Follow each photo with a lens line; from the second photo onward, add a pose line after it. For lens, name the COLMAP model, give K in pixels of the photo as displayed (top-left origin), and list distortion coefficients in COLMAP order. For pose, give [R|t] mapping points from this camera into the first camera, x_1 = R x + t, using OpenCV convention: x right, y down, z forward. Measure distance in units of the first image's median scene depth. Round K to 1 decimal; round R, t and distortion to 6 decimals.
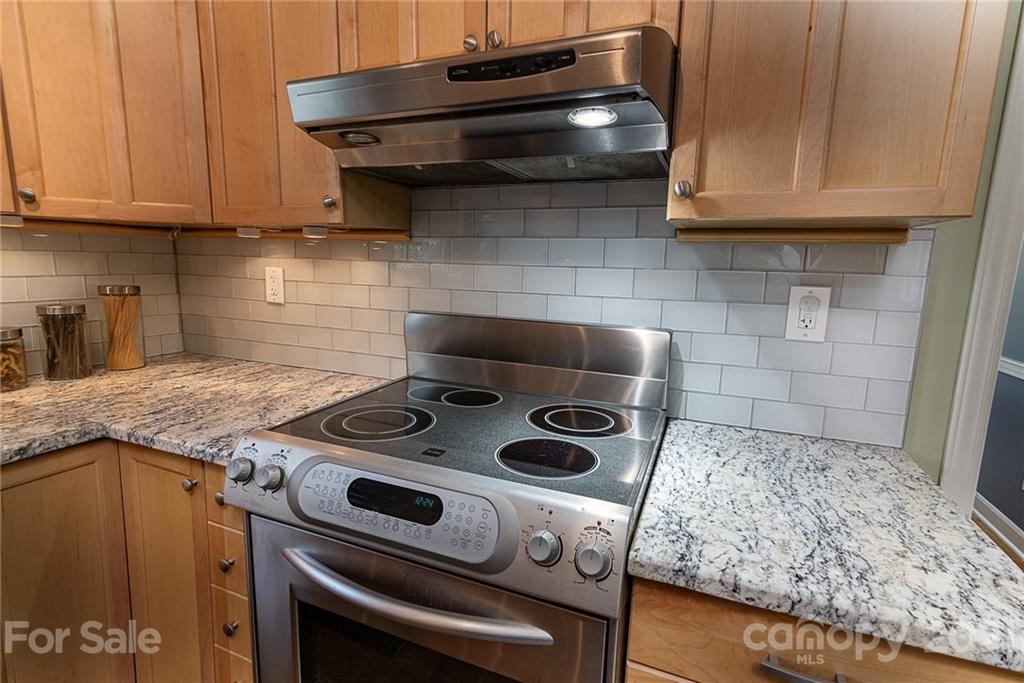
lens RADIAL K [[504.0, 0, 512.2], [0, 504.0, 341.6], [0, 0, 1]] dist [-0.002177, -0.001533]
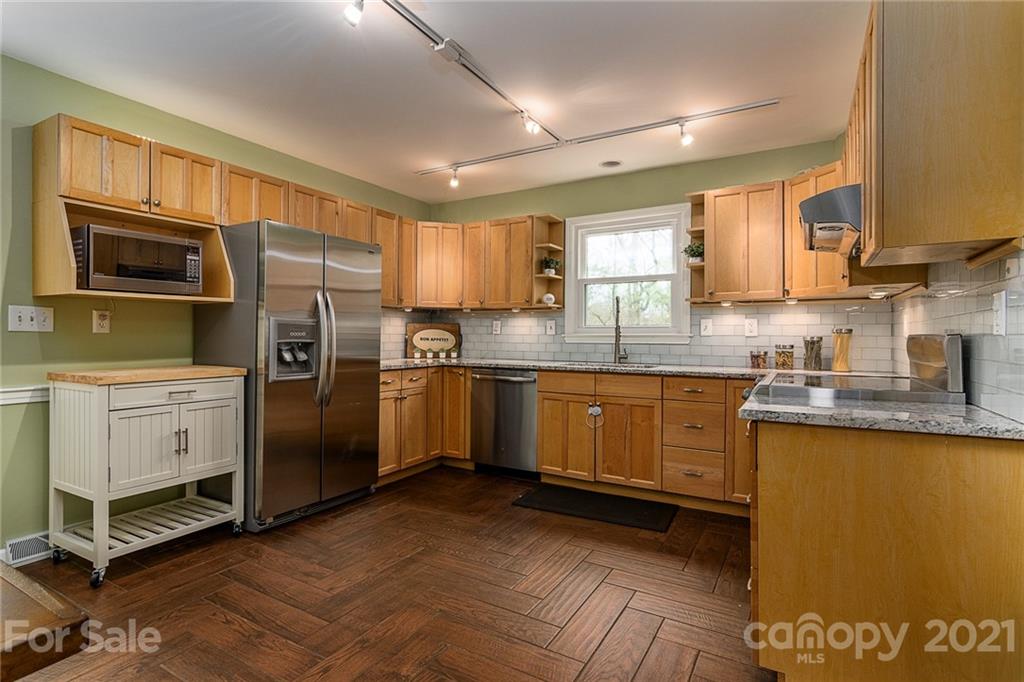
lens RADIAL K [[504.0, 0, 498.2], [0, 504.0, 331.4], [0, 0, 1]] dist [-0.002177, -0.001533]
pose [[-0.158818, -0.035613, -0.986665, 1.805164], [-0.165569, 0.986158, -0.008944, 0.183222], [0.973326, 0.161941, -0.162517, 0.015593]]
